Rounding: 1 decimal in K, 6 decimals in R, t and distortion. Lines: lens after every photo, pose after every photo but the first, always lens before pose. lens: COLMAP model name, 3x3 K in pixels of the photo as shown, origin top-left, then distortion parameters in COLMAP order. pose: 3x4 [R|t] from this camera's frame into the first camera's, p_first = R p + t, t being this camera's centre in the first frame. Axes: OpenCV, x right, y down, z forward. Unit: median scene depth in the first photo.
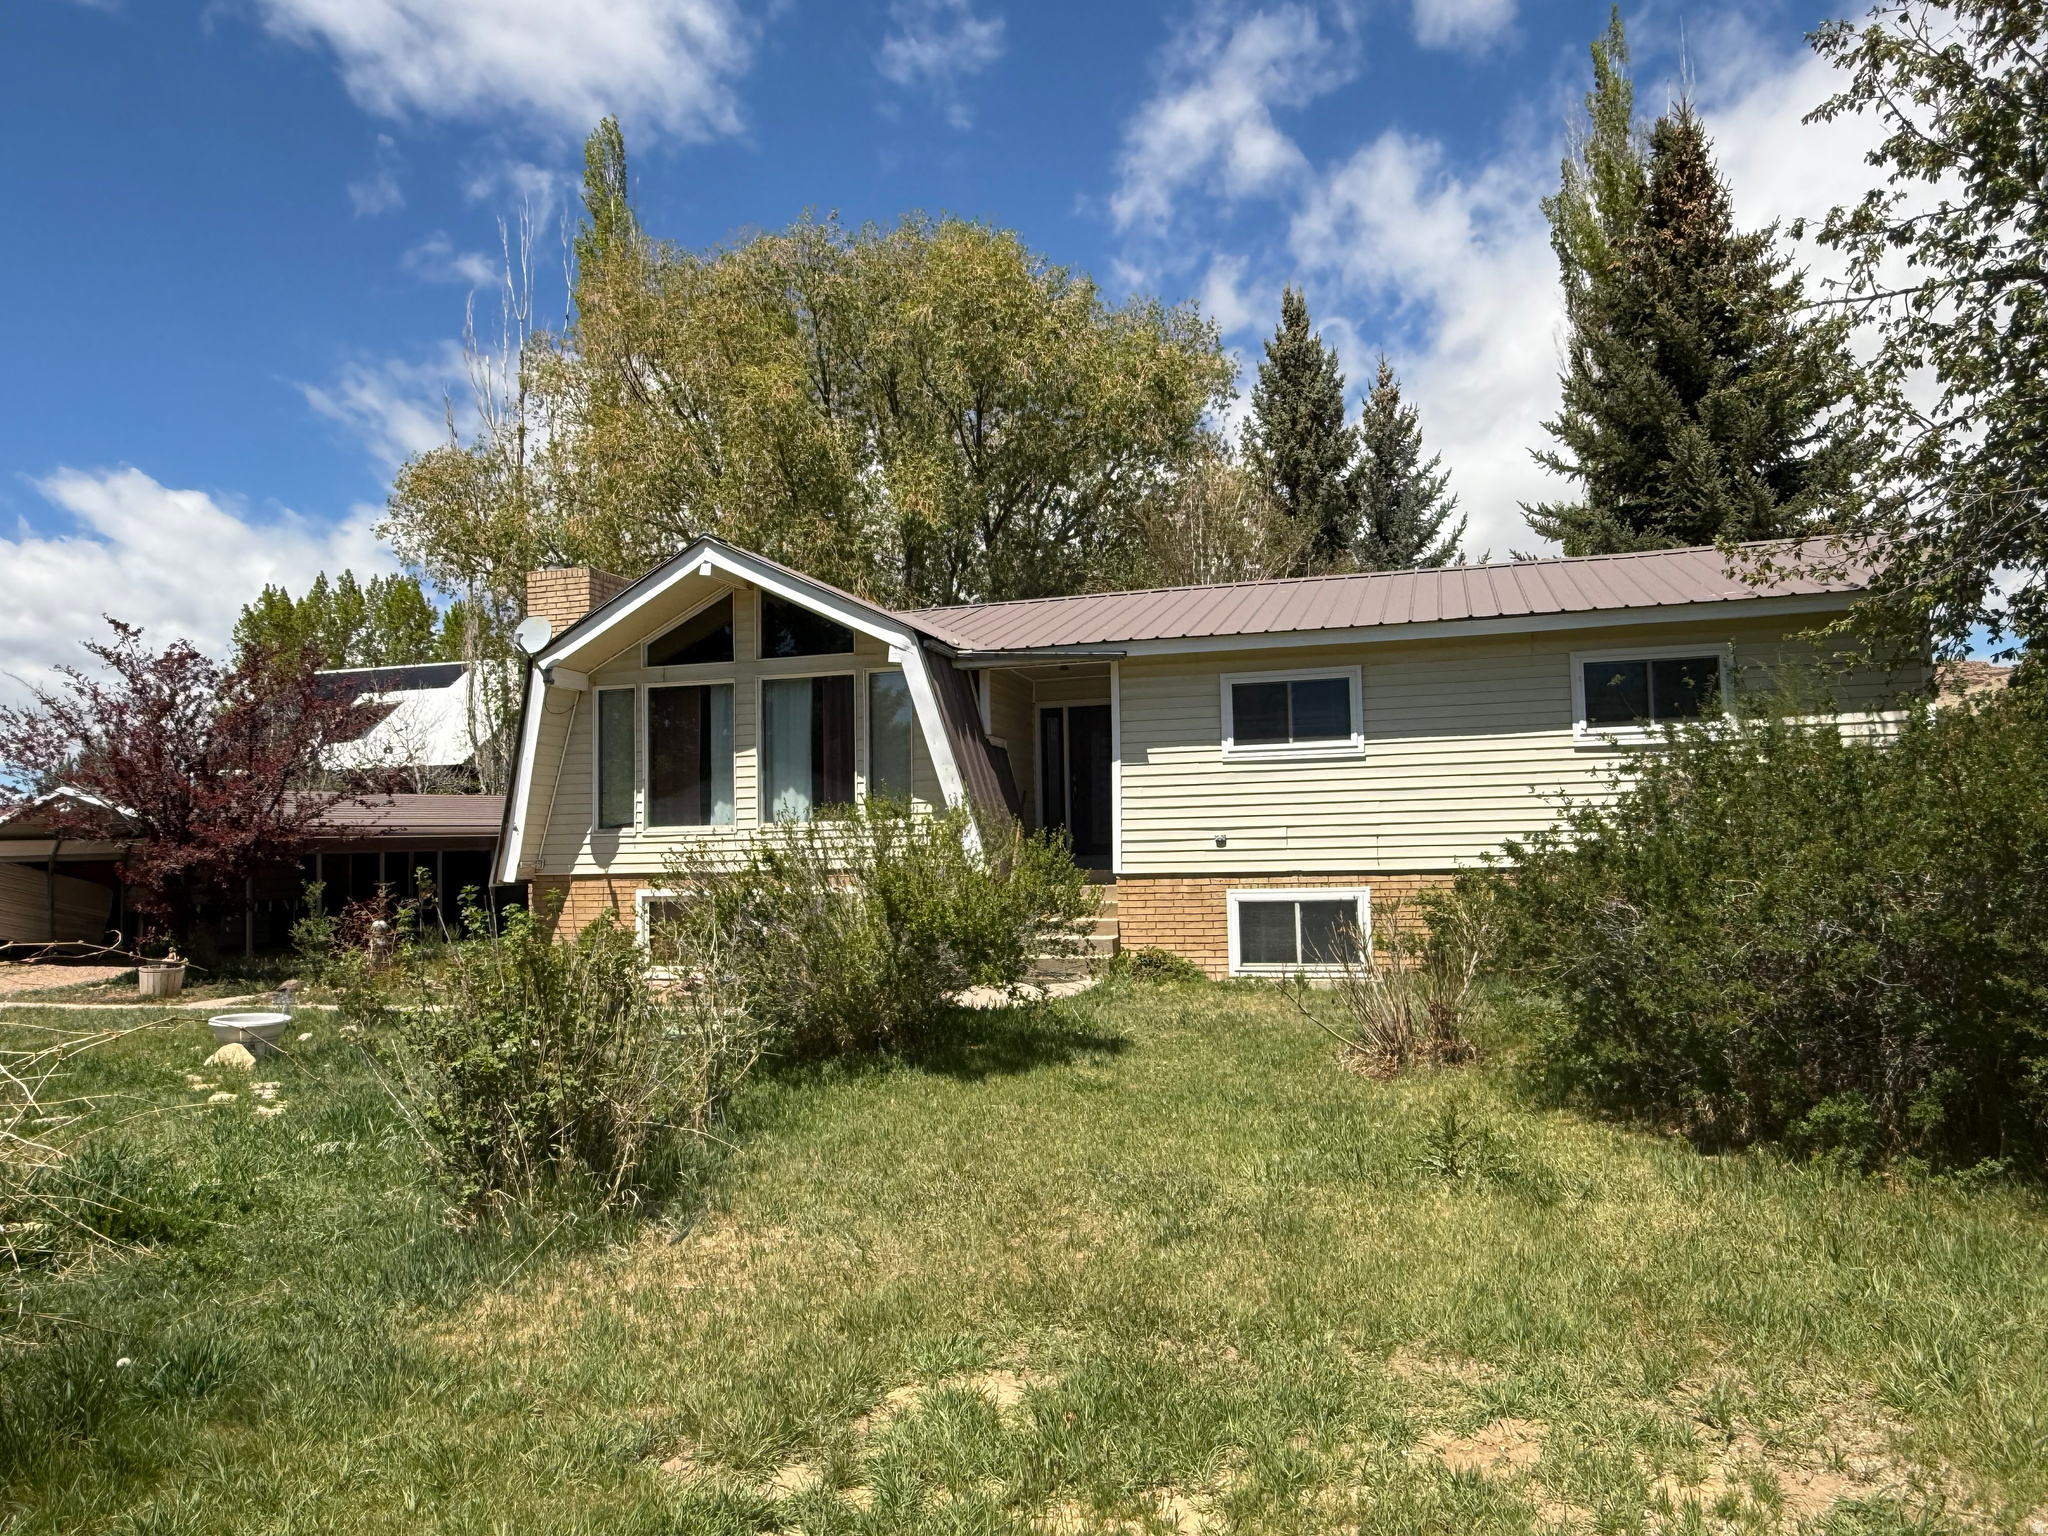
lens RADIAL K [[1386.5, 0, 1024.0], [0, 1386.5, 768.0], [0, 0, 1]] dist [-0.067091, 0.000046]
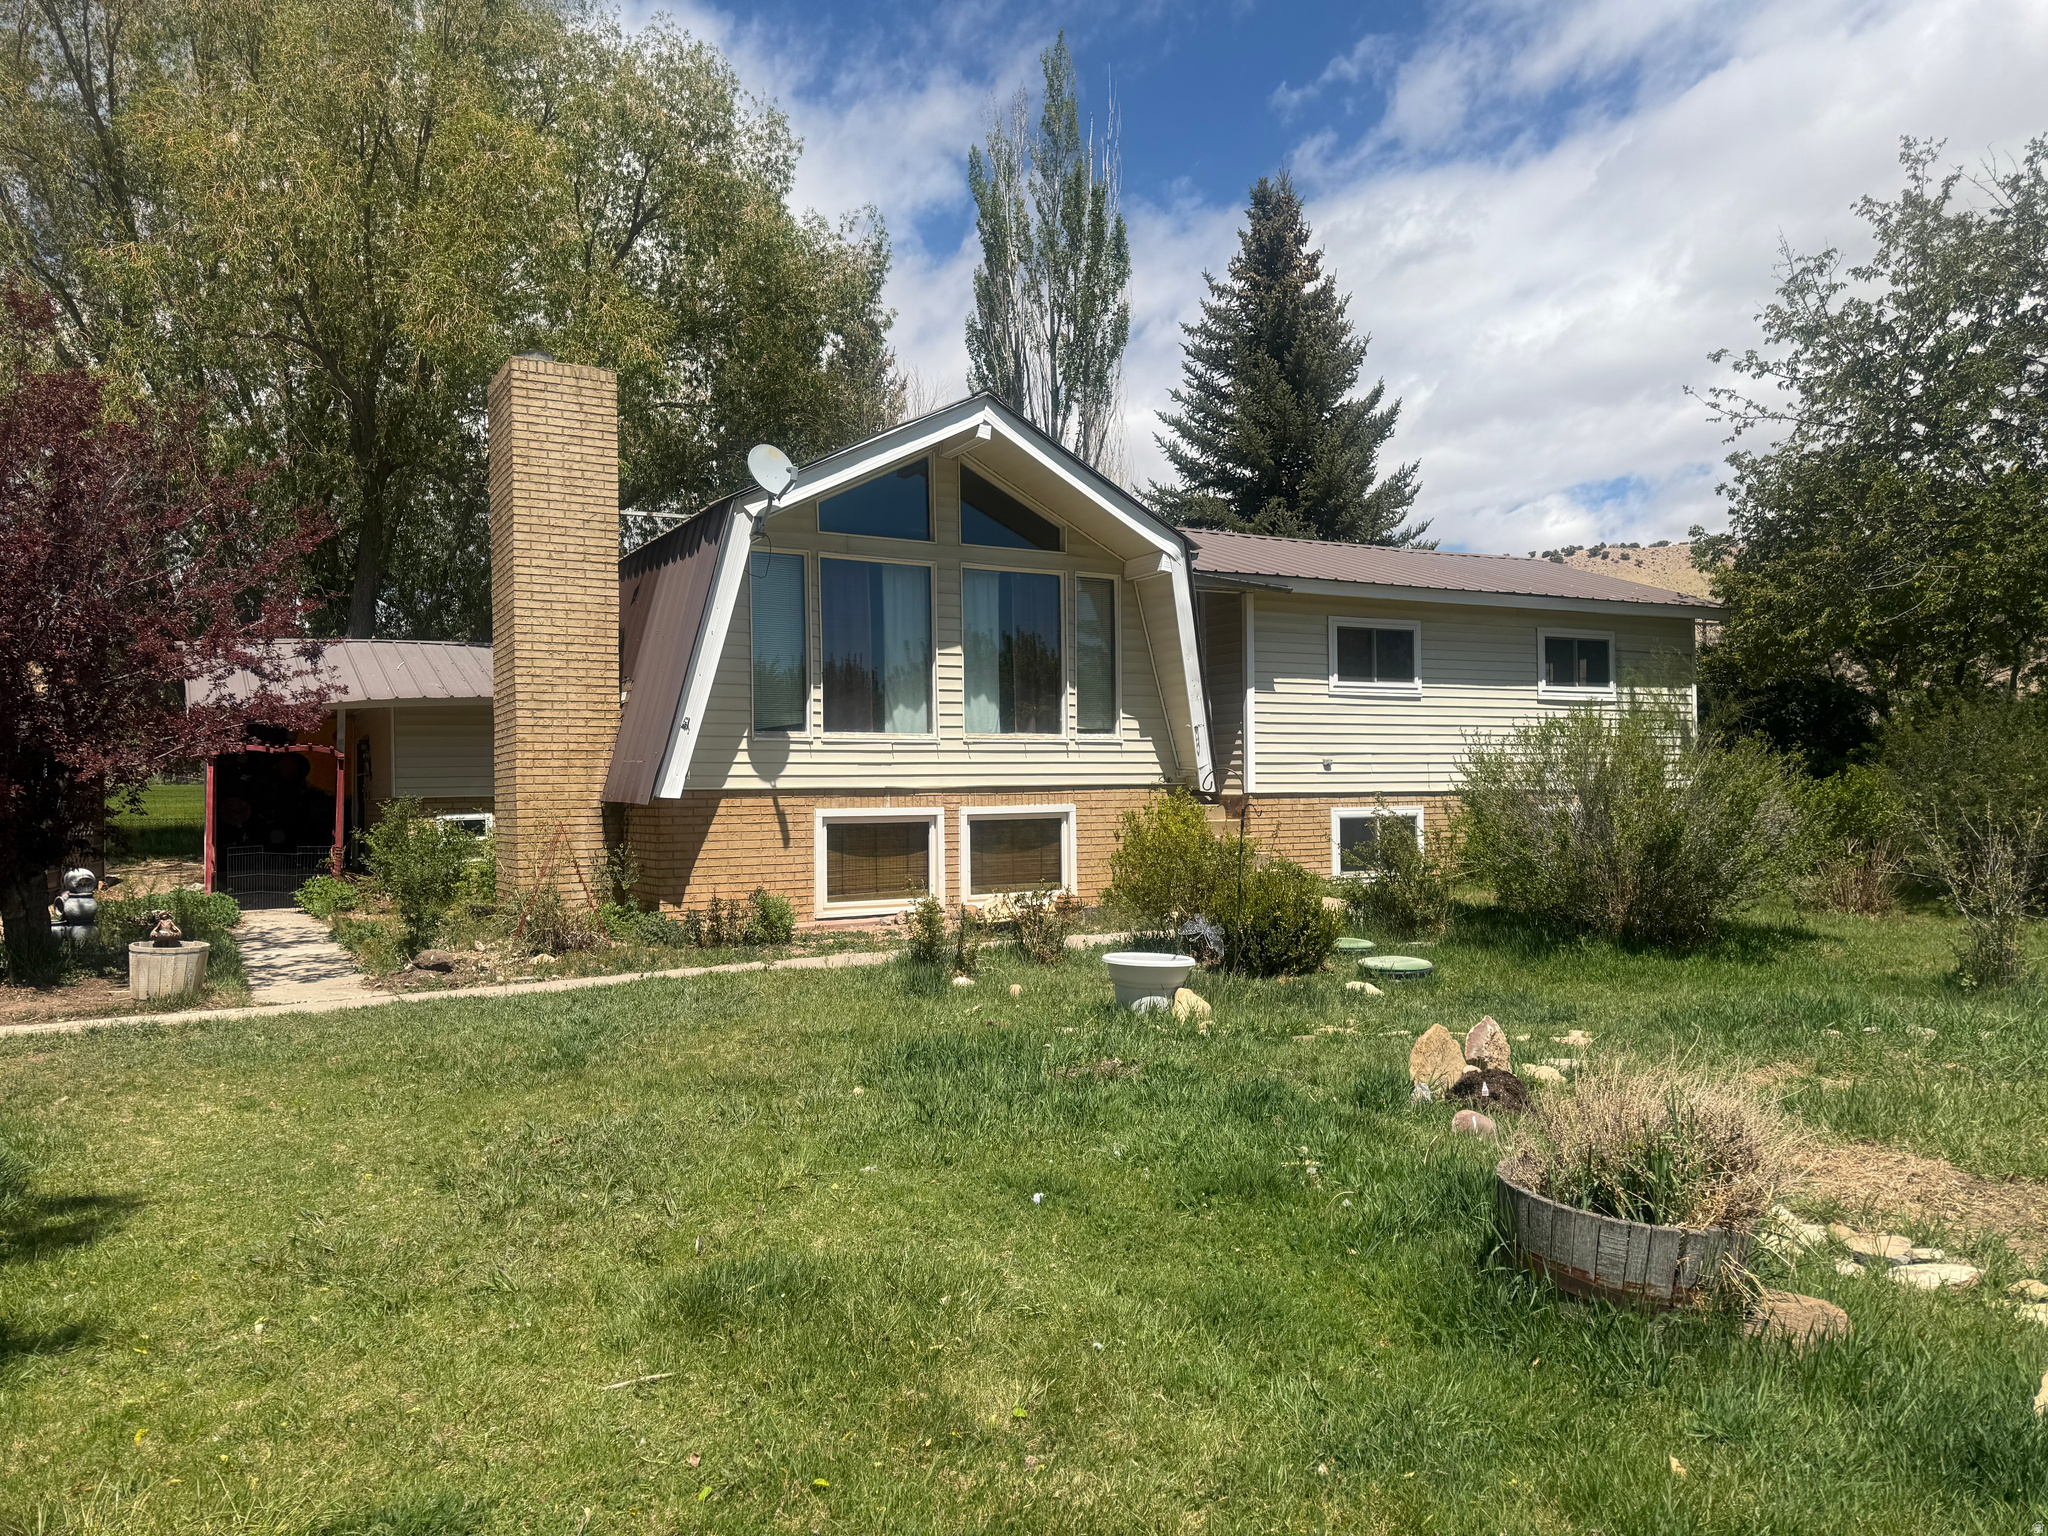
lens RADIAL K [[1437.1, 0, 1024.0], [0, 1437.1, 768.0], [0, 0, 1]] dist [-0.045452, 0.028608]
pose [[0.703852, 0.024767, 0.709915, -0.843387], [-0.047100, 0.998820, 0.011851, 0.052116], [-0.708784, -0.041778, 0.704188, 0.344794]]
